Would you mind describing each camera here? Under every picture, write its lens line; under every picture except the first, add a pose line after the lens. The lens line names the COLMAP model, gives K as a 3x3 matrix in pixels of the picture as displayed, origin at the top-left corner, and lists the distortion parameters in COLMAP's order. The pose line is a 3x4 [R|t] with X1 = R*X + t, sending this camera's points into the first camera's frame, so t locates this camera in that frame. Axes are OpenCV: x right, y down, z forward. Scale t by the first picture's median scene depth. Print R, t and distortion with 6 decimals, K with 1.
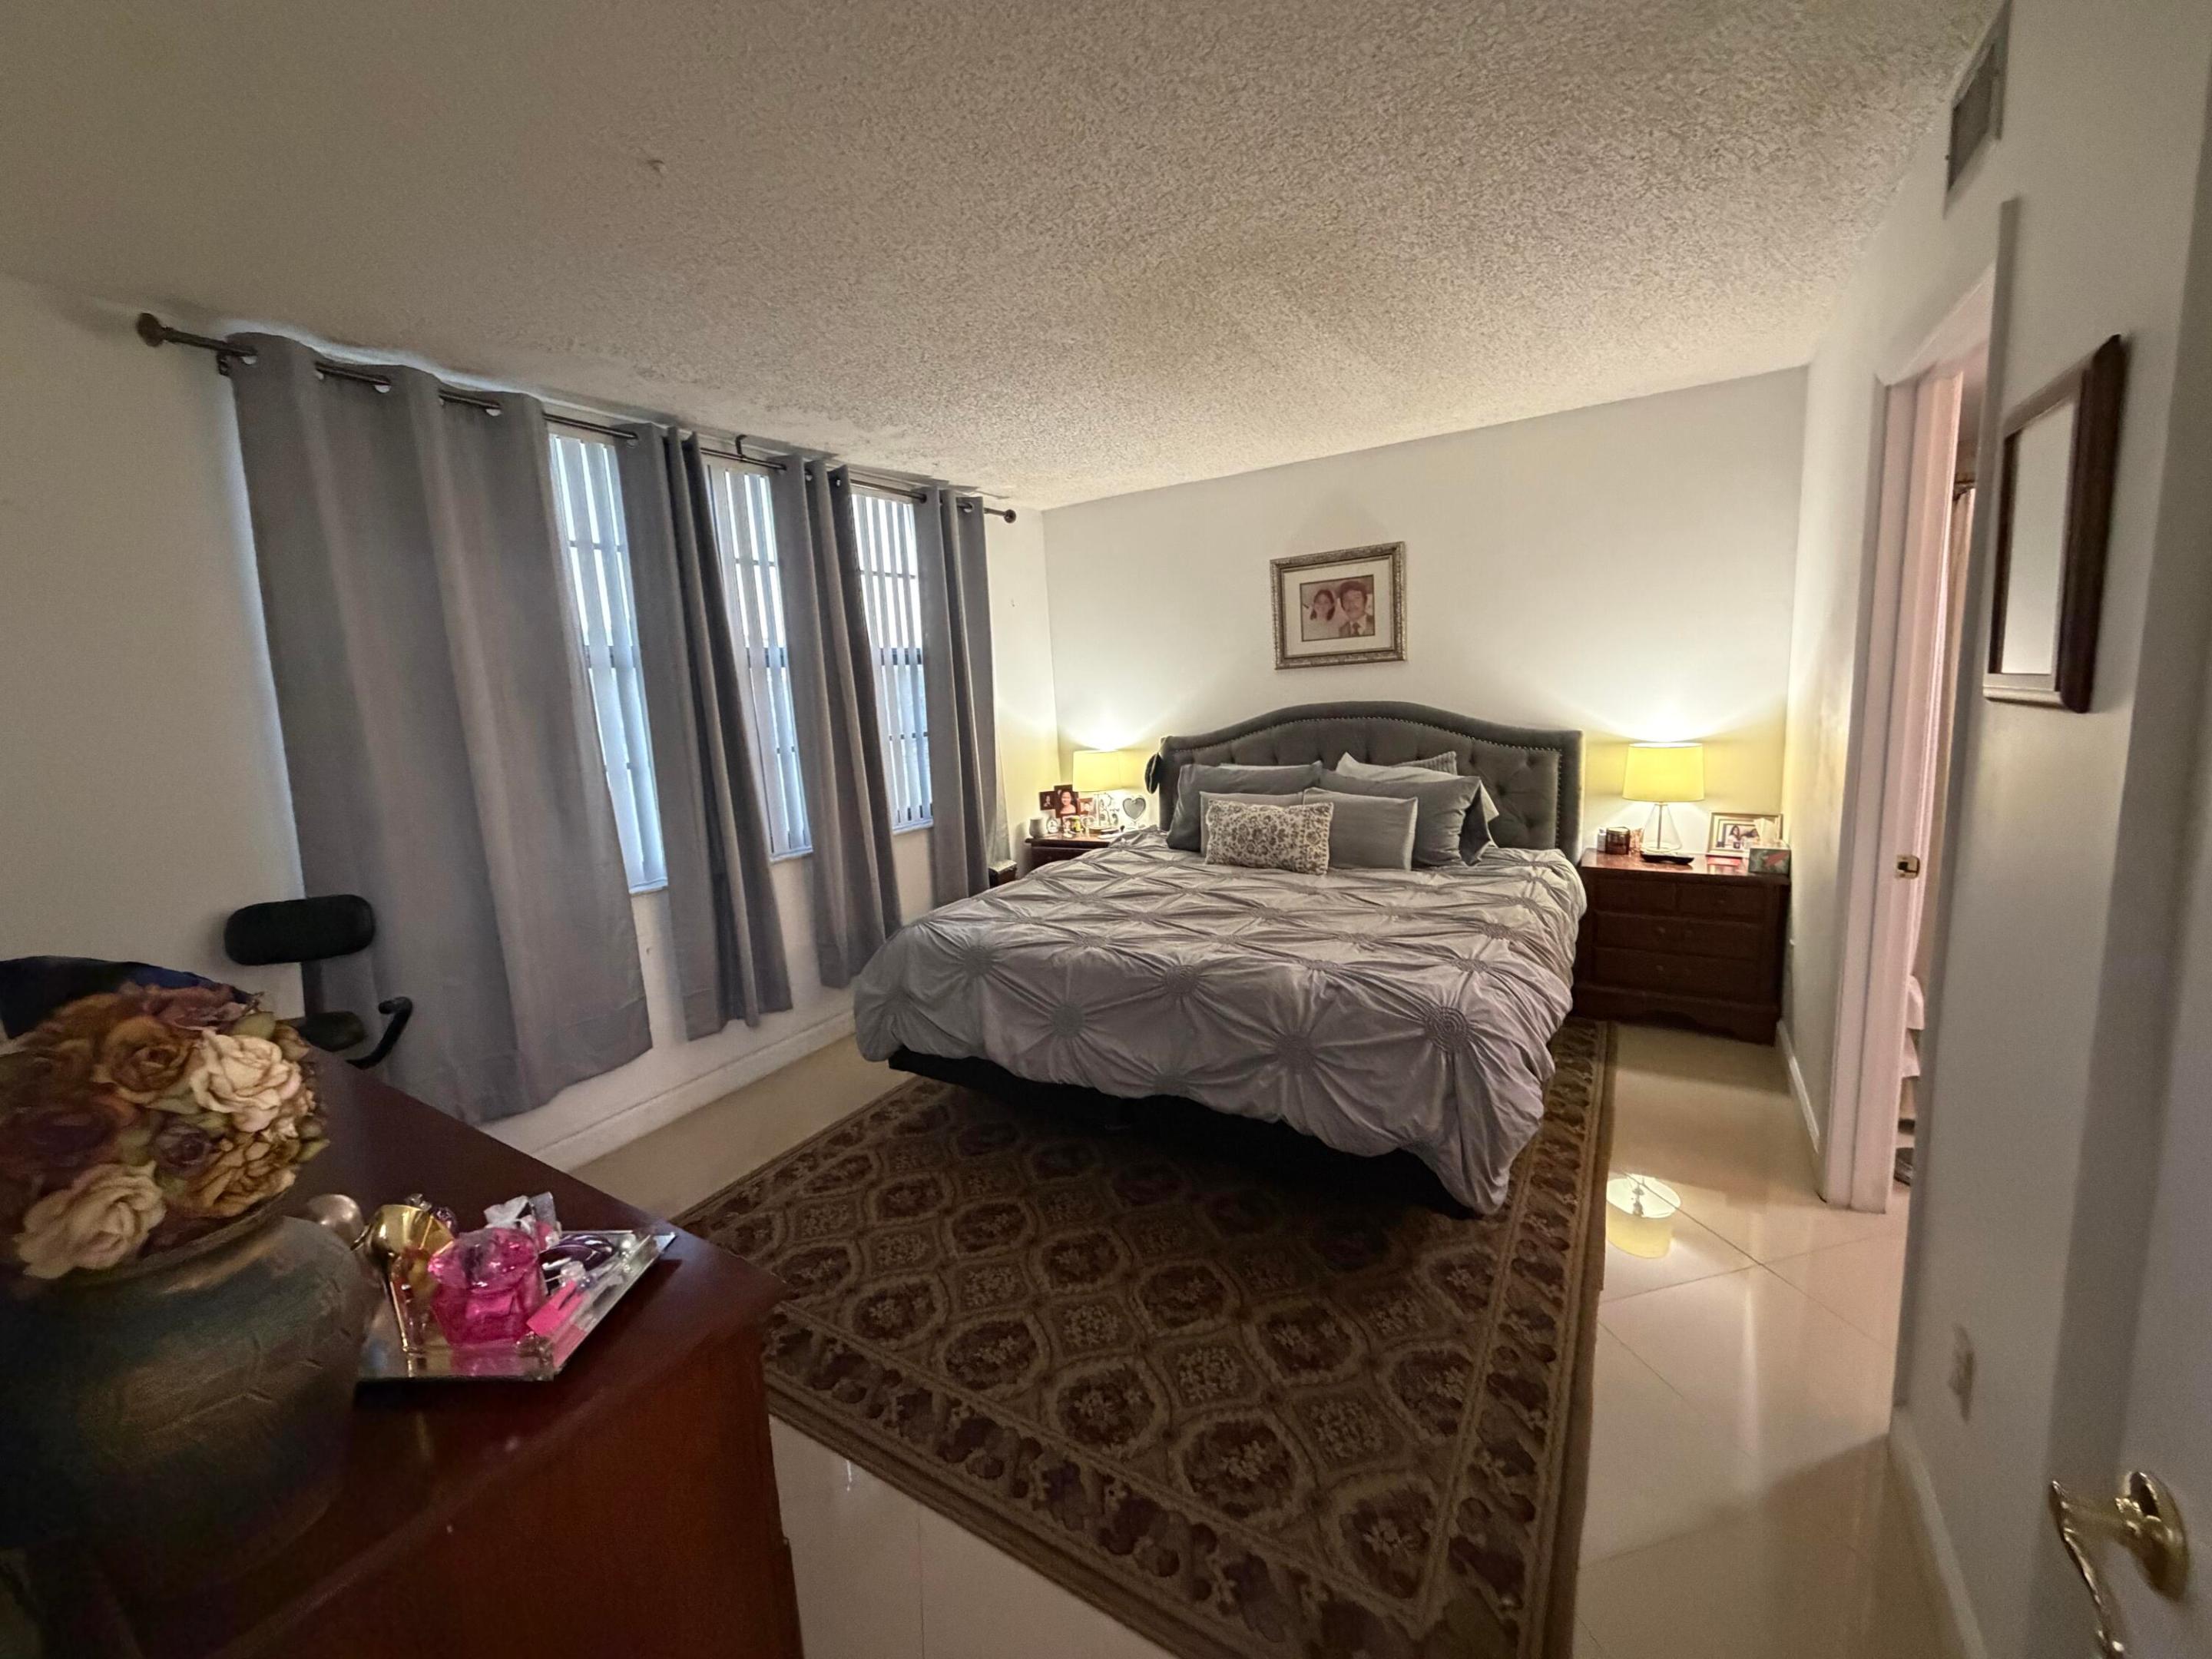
lens RADIAL K [[888.8, 0, 1106.0], [0, 888.8, 829.5], [0, 0, 1]] dist [-0.000939, -0.000047]
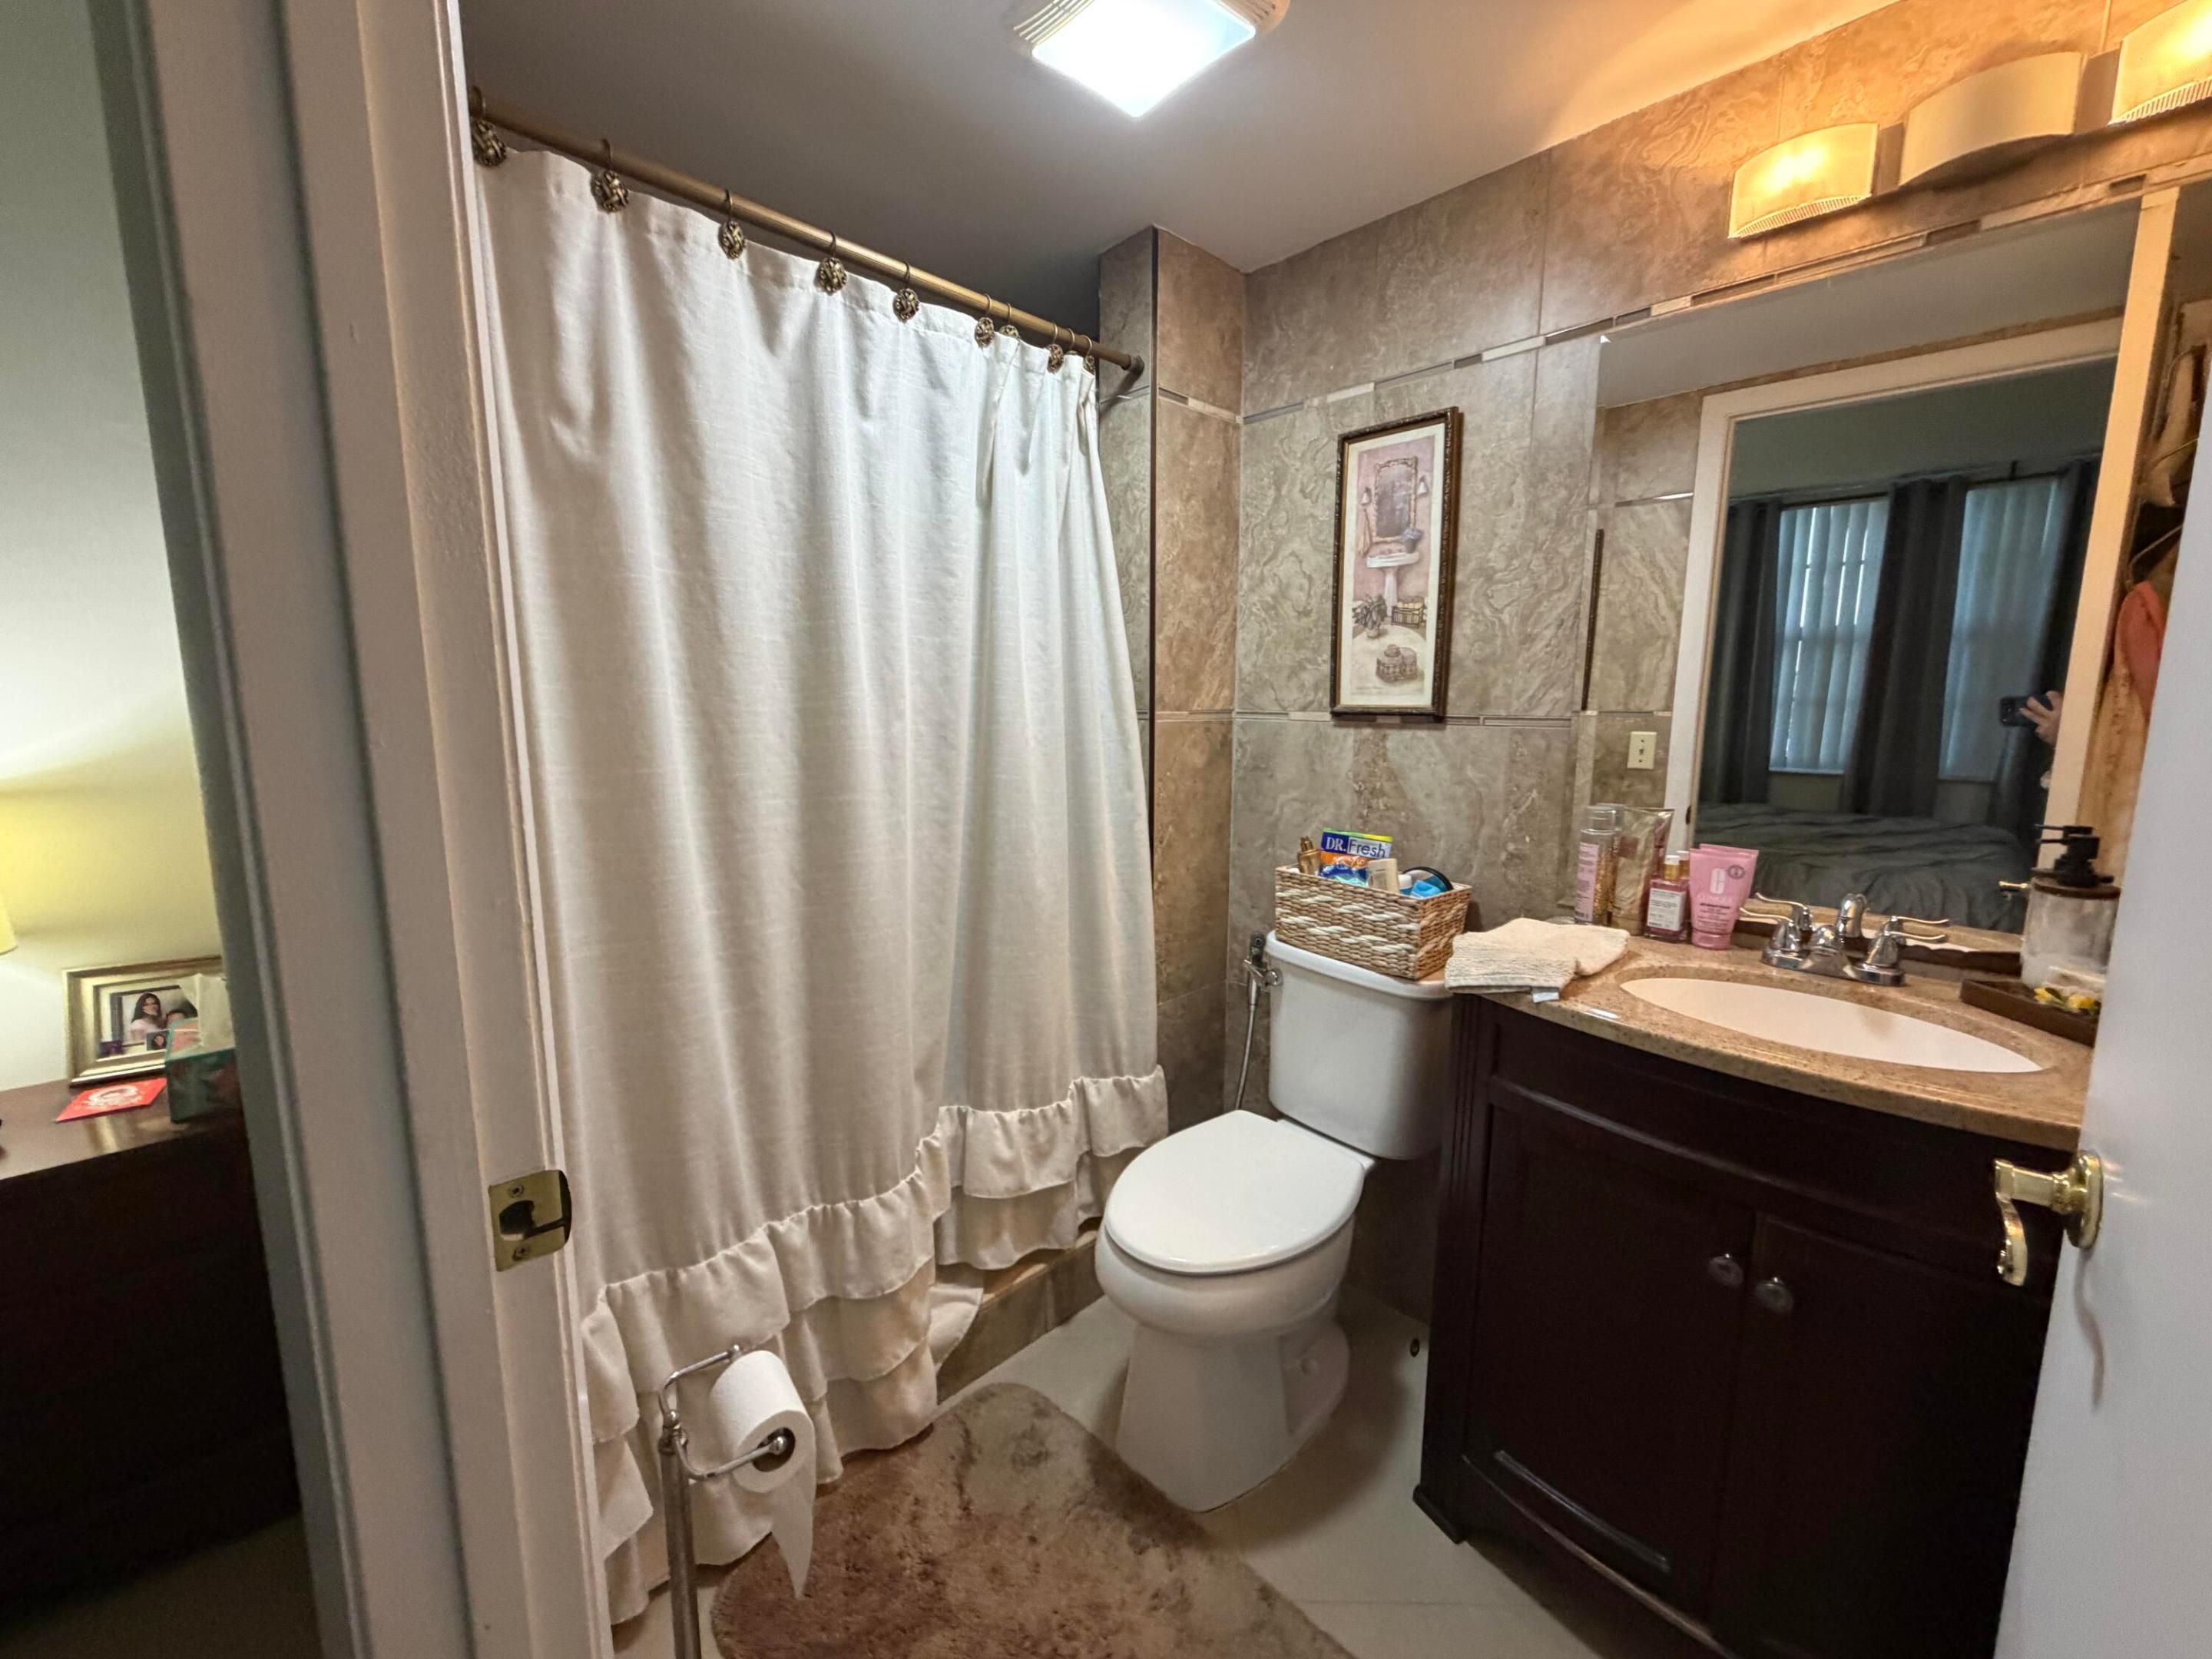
lens RADIAL K [[888.8, 0, 1106.0], [0, 888.8, 829.5], [0, 0, 1]] dist [-0.000939, -0.000047]
pose [[0.251183, -0.083320, 0.964347, 0.691033], [0.135684, 0.989482, 0.050150, -0.062319], [-0.958382, 0.118250, 0.259847, 0.743997]]
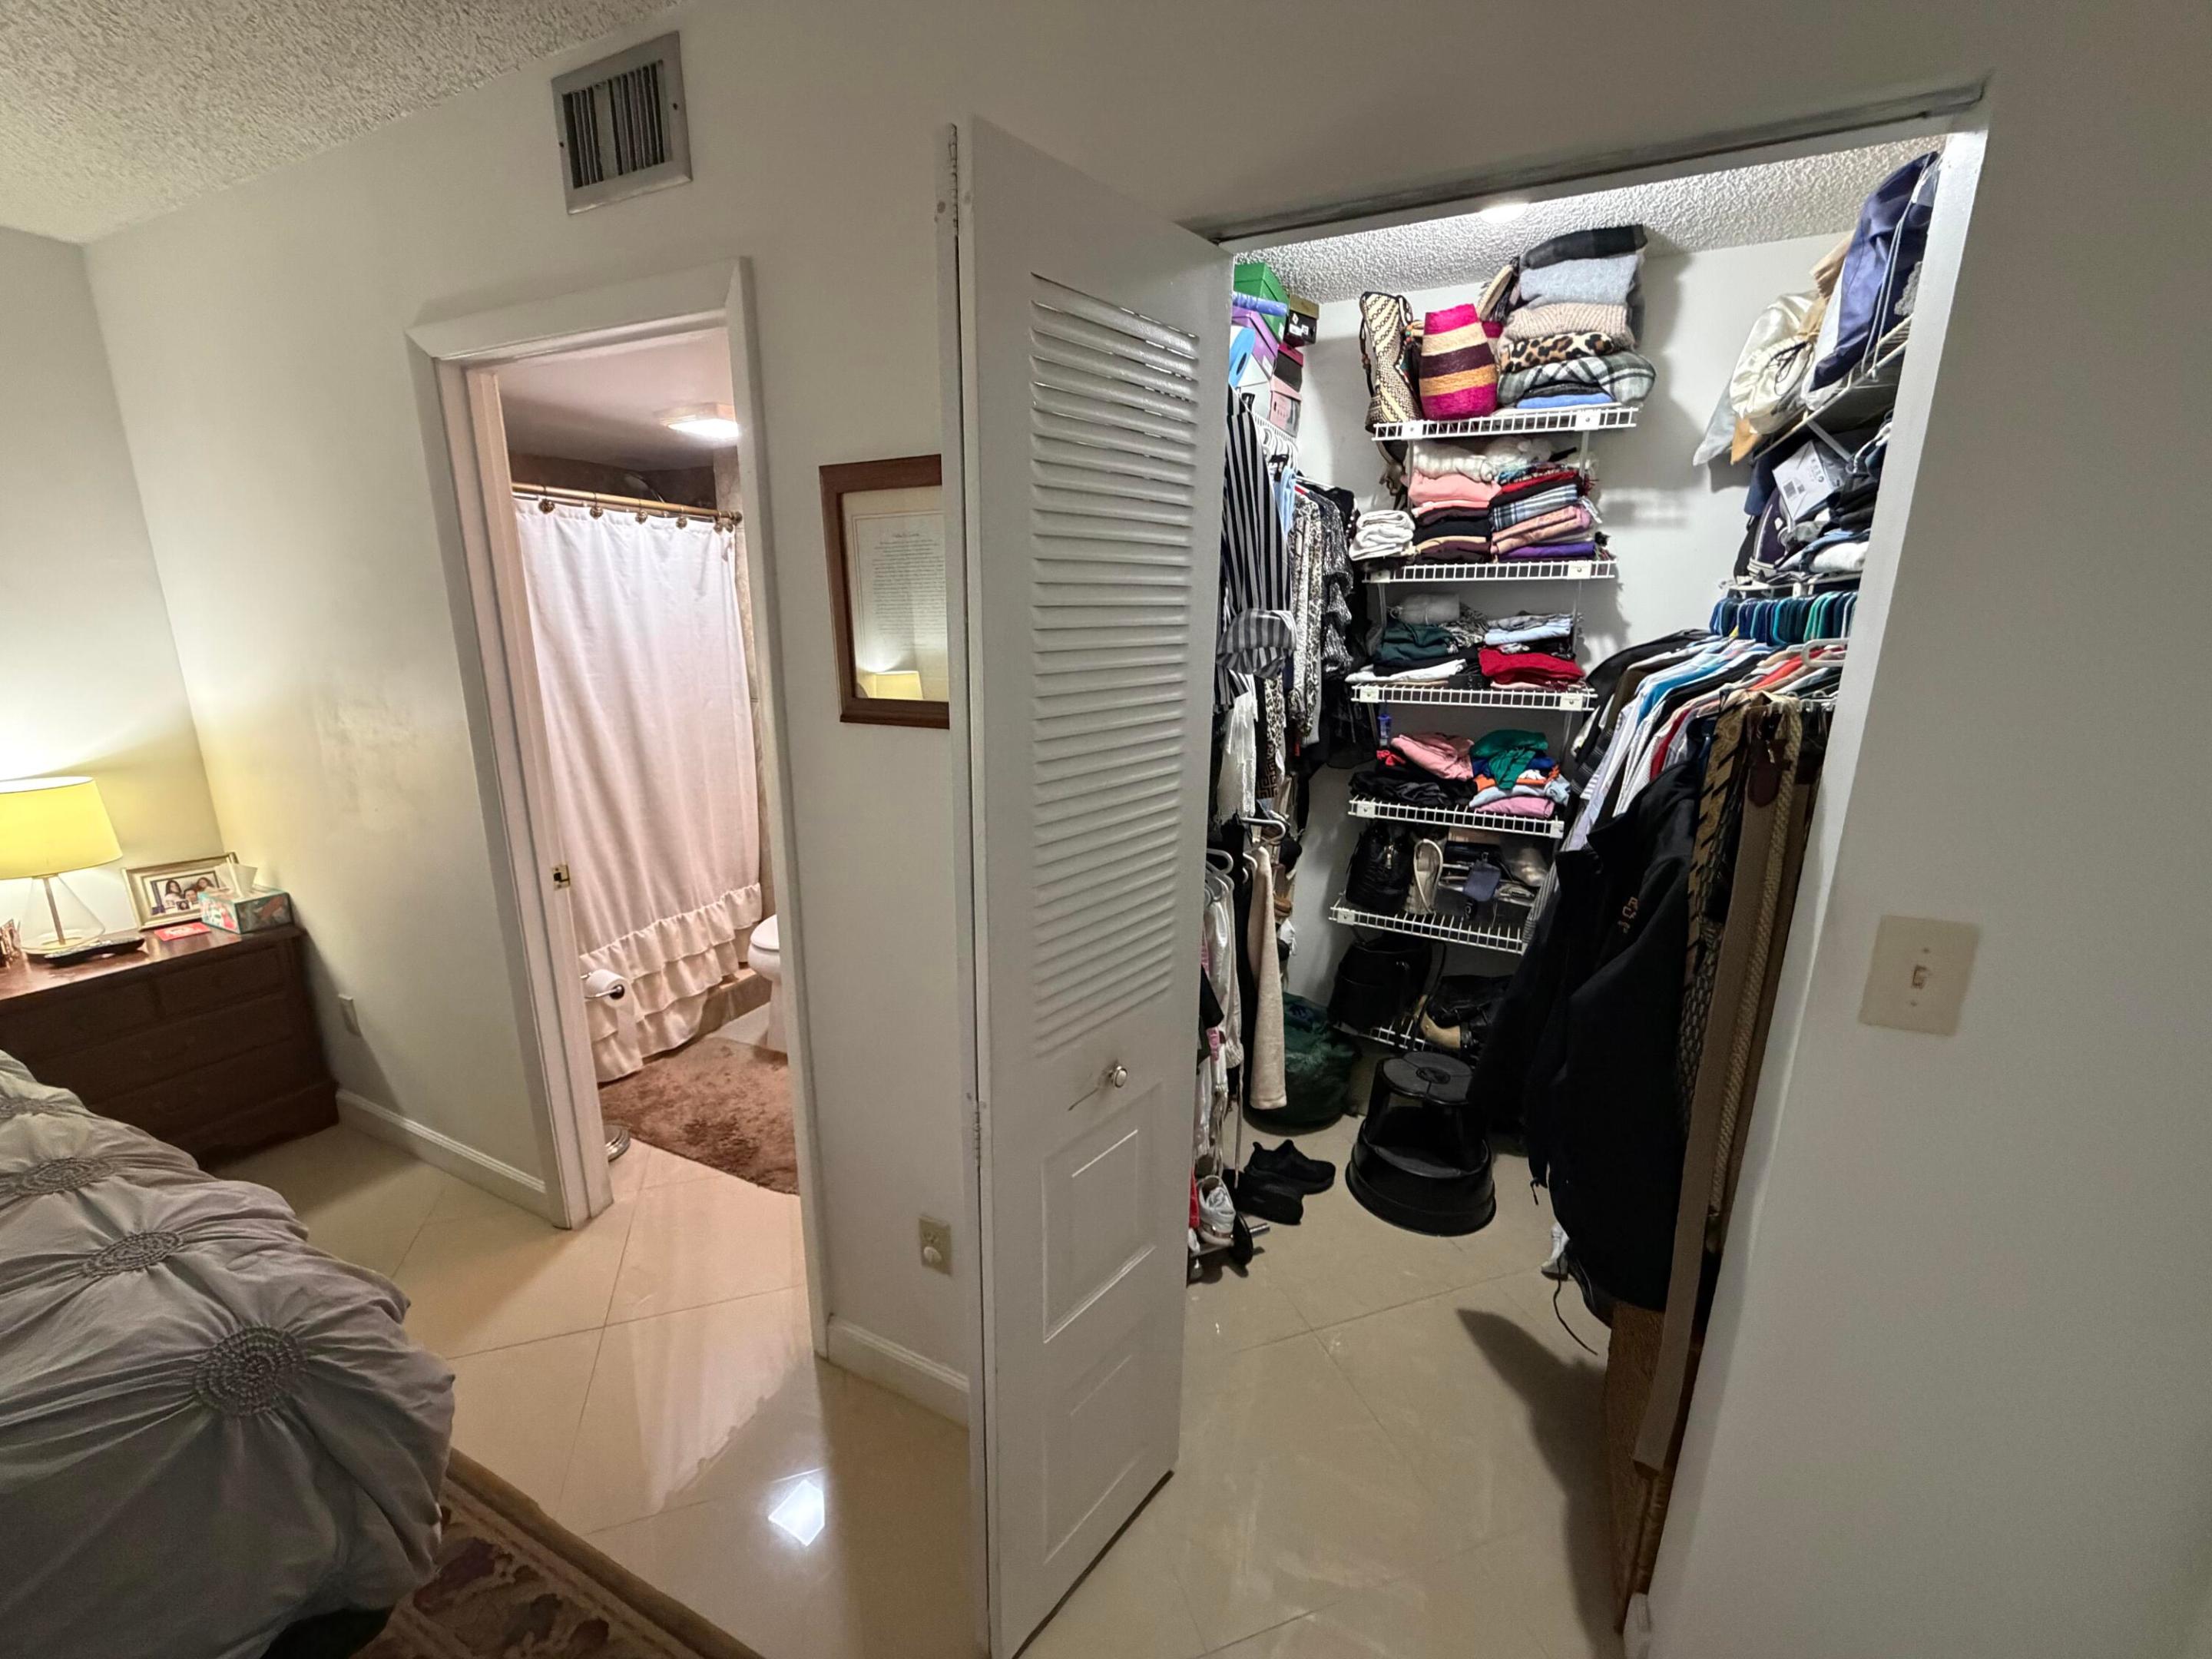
lens RADIAL K [[892.6, 0, 1071.4], [0, 892.6, 832.5], [0, 0, 1]] dist [-0.001713, -0.000231]
pose [[-0.099700, -0.185640, 0.977547, -0.118337], [0.161174, 0.966455, 0.199971, -0.110437], [-0.981877, 0.177492, -0.066435, 0.498555]]
